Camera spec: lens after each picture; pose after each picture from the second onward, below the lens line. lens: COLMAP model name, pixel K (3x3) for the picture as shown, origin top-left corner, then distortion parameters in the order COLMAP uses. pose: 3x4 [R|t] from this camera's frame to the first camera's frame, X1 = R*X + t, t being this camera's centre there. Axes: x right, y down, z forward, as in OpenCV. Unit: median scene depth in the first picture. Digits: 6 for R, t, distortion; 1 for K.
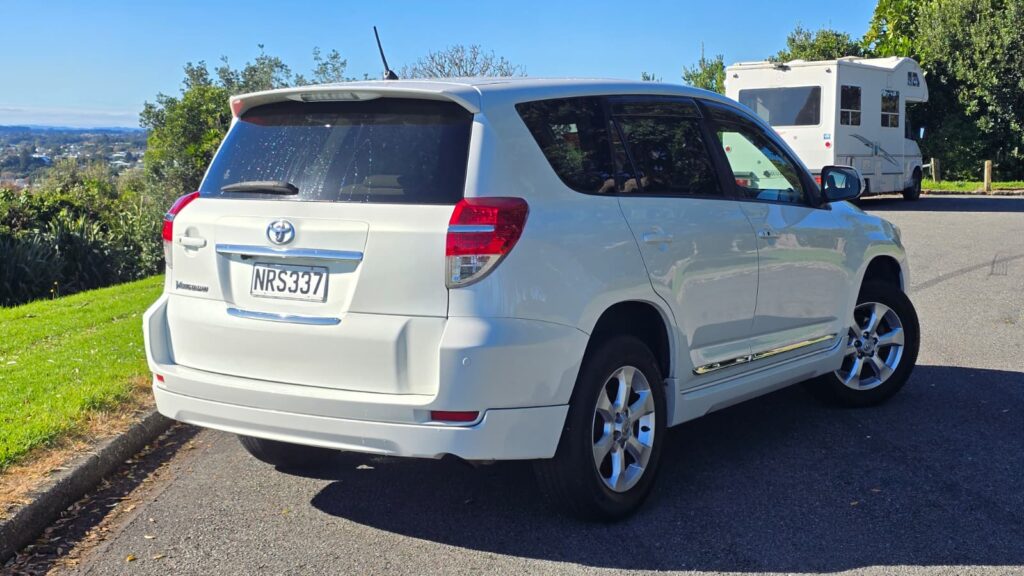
lens RADIAL K [[1368.4, 0, 488.7], [0, 1368.4, 289.5], [0, 0, 1]] dist [0.106918, 0.036043]
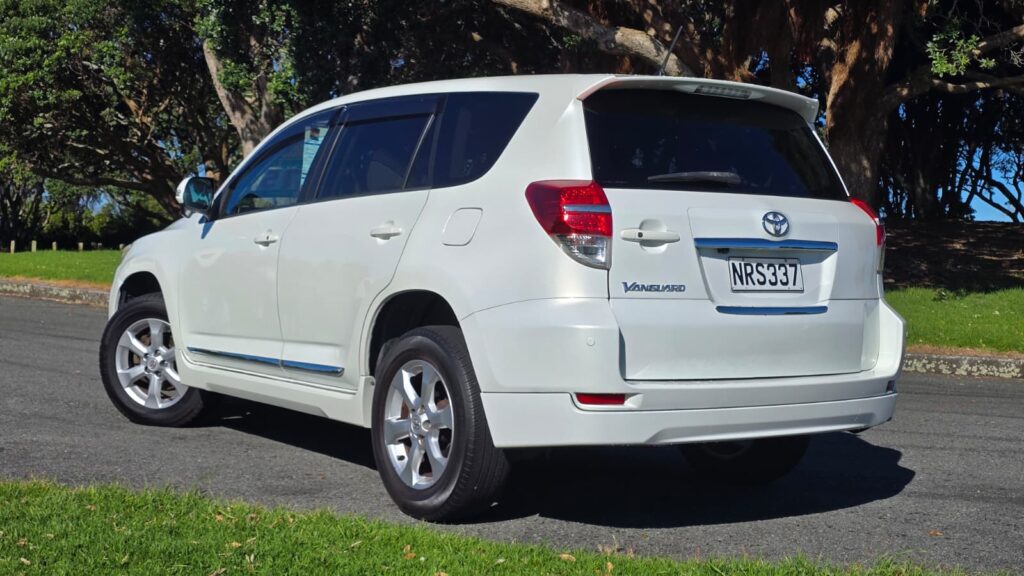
lens RADIAL K [[1368.4, 0, 488.7], [0, 1368.4, 289.5], [0, 0, 1]] dist [0.106918, 0.036043]
pose [[0.346142, -0.011068, 0.938117, -1.130030], [0.075607, 0.997007, -0.016134, 0.005806], [-0.935131, 0.076513, 0.345943, 0.838796]]
